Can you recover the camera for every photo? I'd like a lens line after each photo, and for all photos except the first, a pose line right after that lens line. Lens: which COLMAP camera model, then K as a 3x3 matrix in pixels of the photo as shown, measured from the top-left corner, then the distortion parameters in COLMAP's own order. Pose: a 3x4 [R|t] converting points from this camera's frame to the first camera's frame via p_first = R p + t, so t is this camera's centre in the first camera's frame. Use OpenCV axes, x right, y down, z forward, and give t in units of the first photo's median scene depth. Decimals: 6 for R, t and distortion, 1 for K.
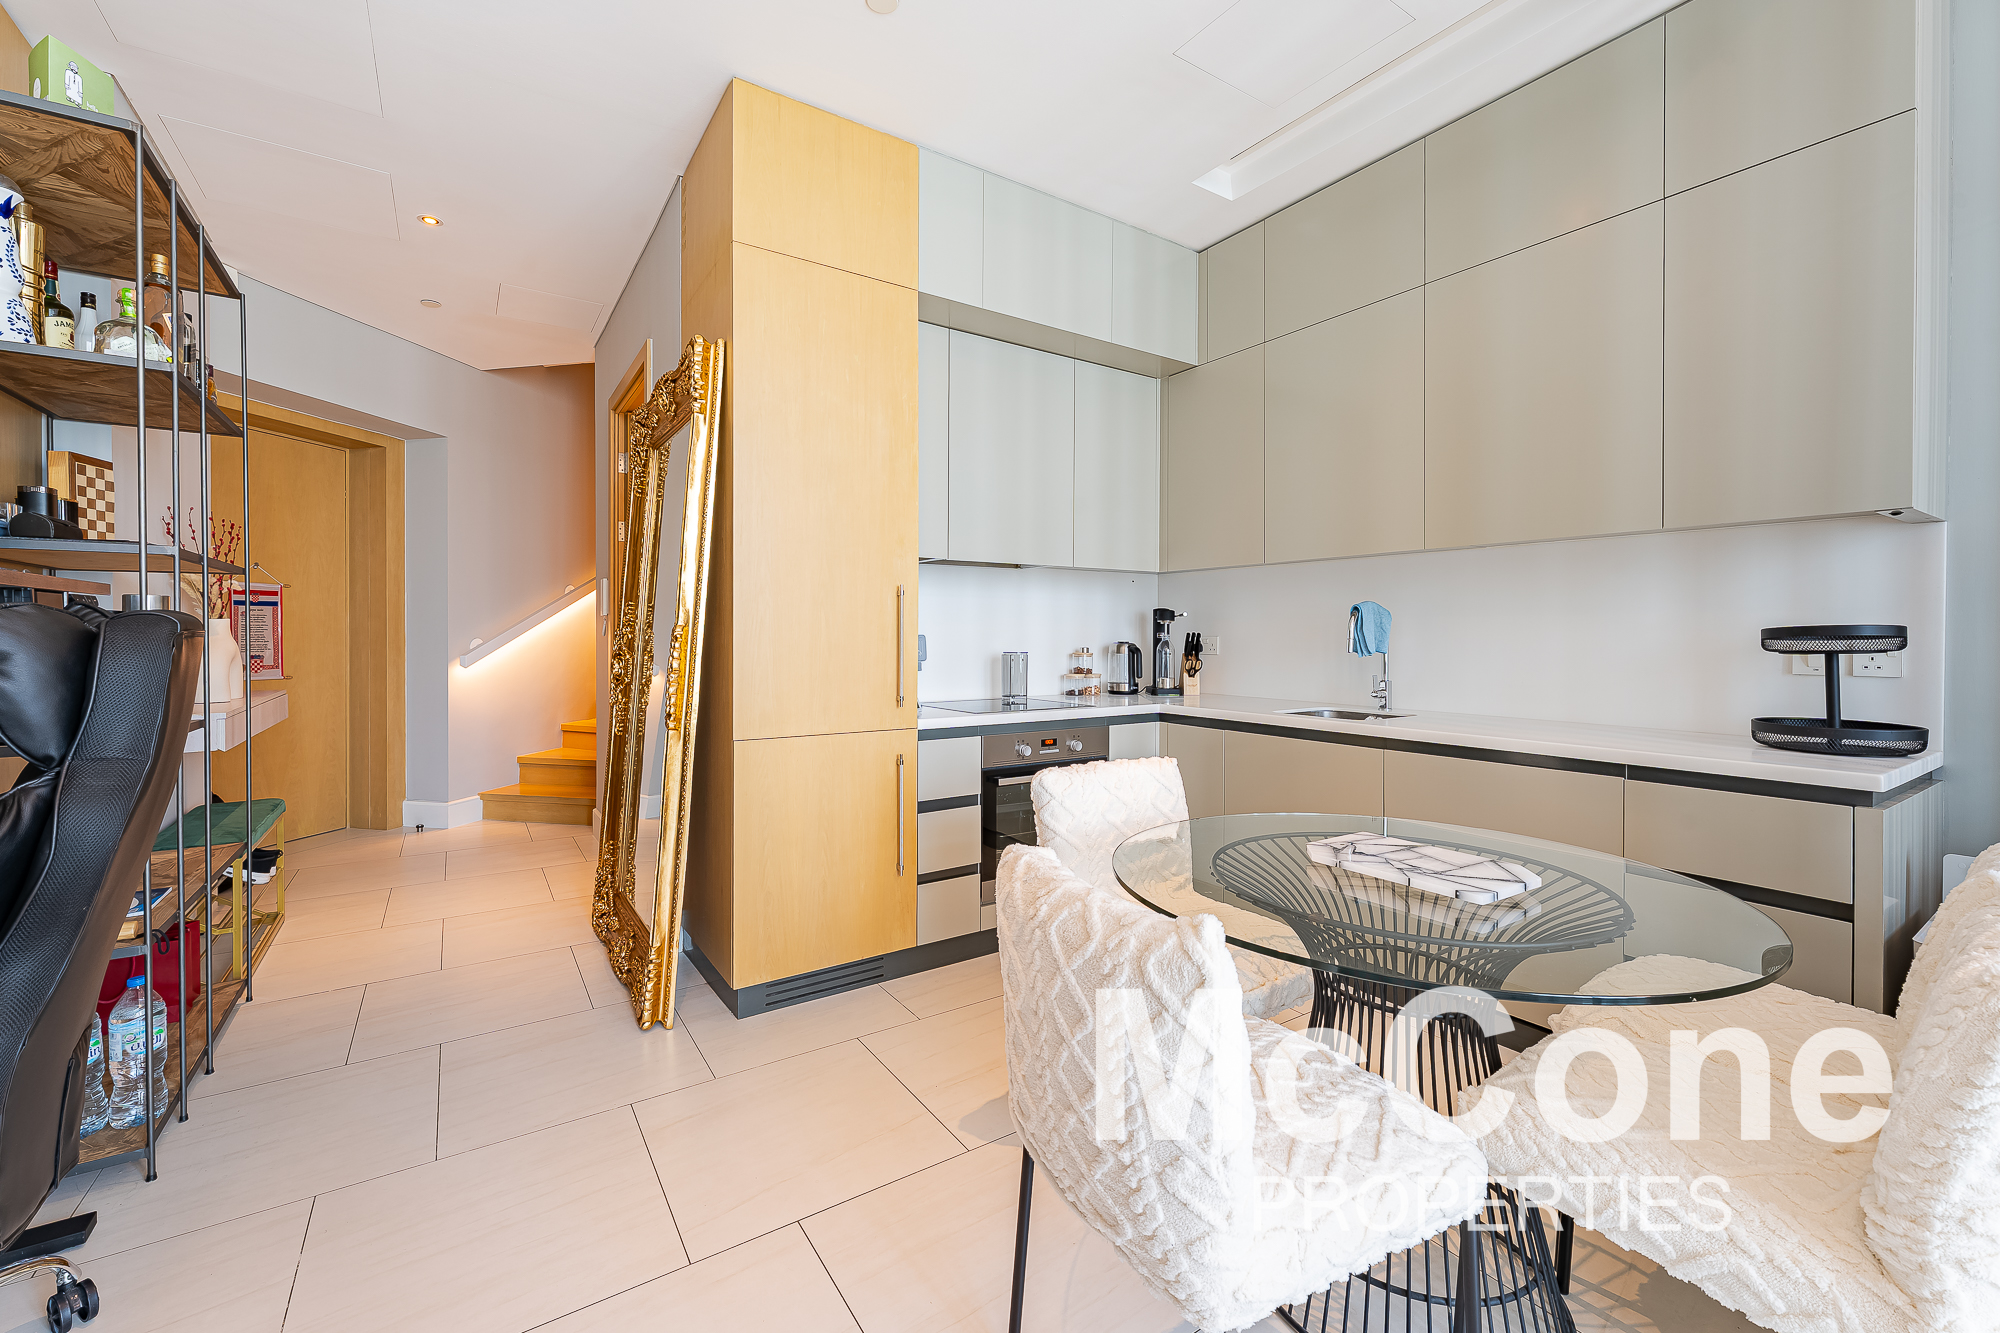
lens RADIAL K [[818.7, 0, 1008.8], [0, 818.7, 649.0], [0, 0, 1]] dist [0.001078, 0.000430]
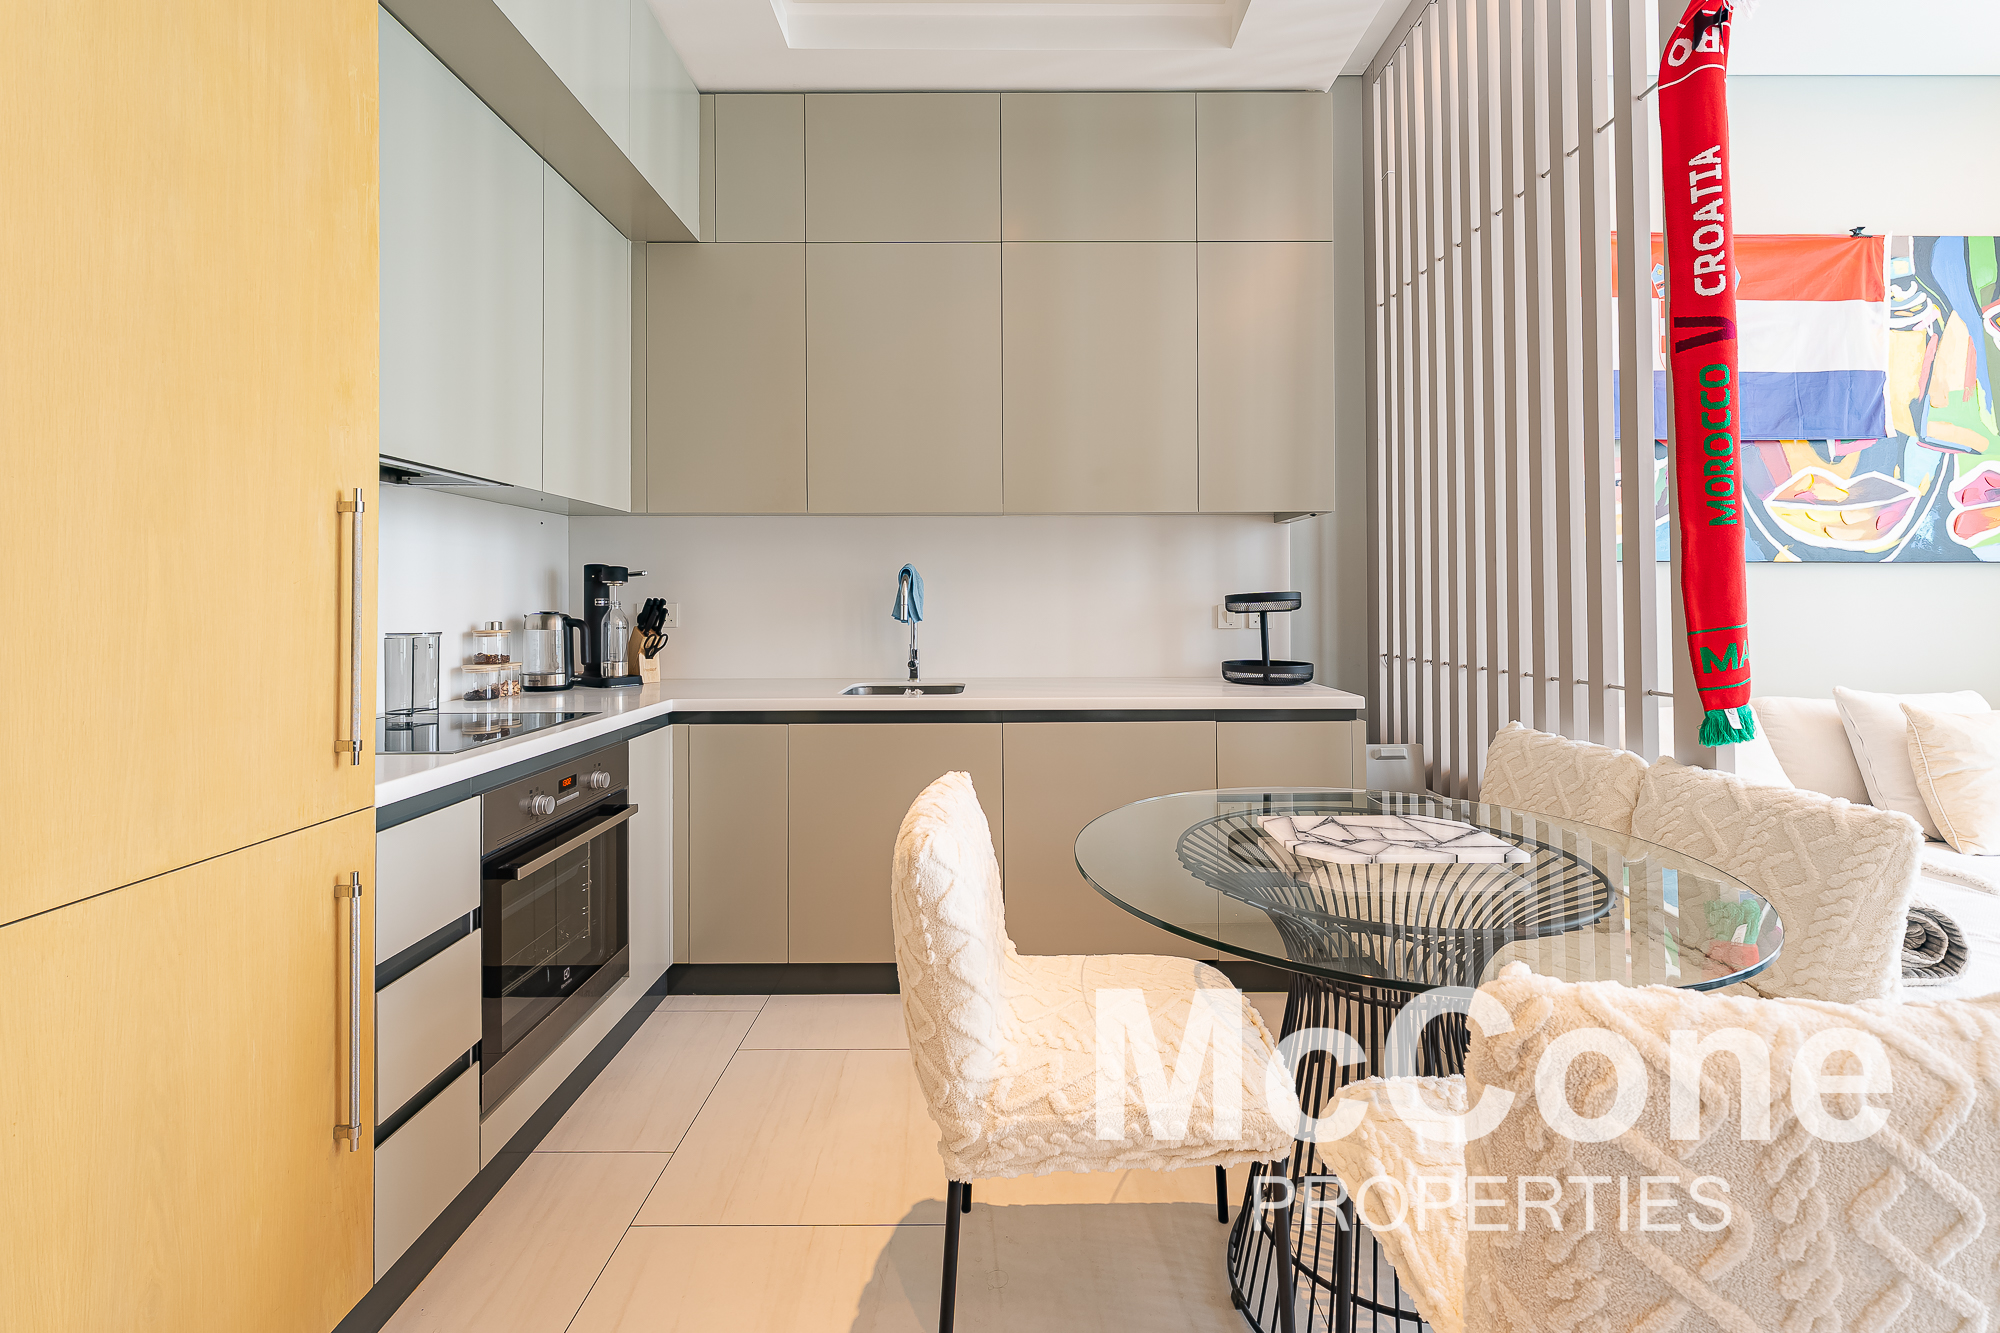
lens RADIAL K [[818.7, 0, 1005.1], [0, 818.7, 598.0], [0, 0, 1]] dist [0.001078, 0.000430]
pose [[0.557005, -0.000049, 0.830509, -0.281932], [0.017179, 0.999787, -0.011463, -0.007802], [-0.830332, 0.020652, 0.556887, 0.426925]]
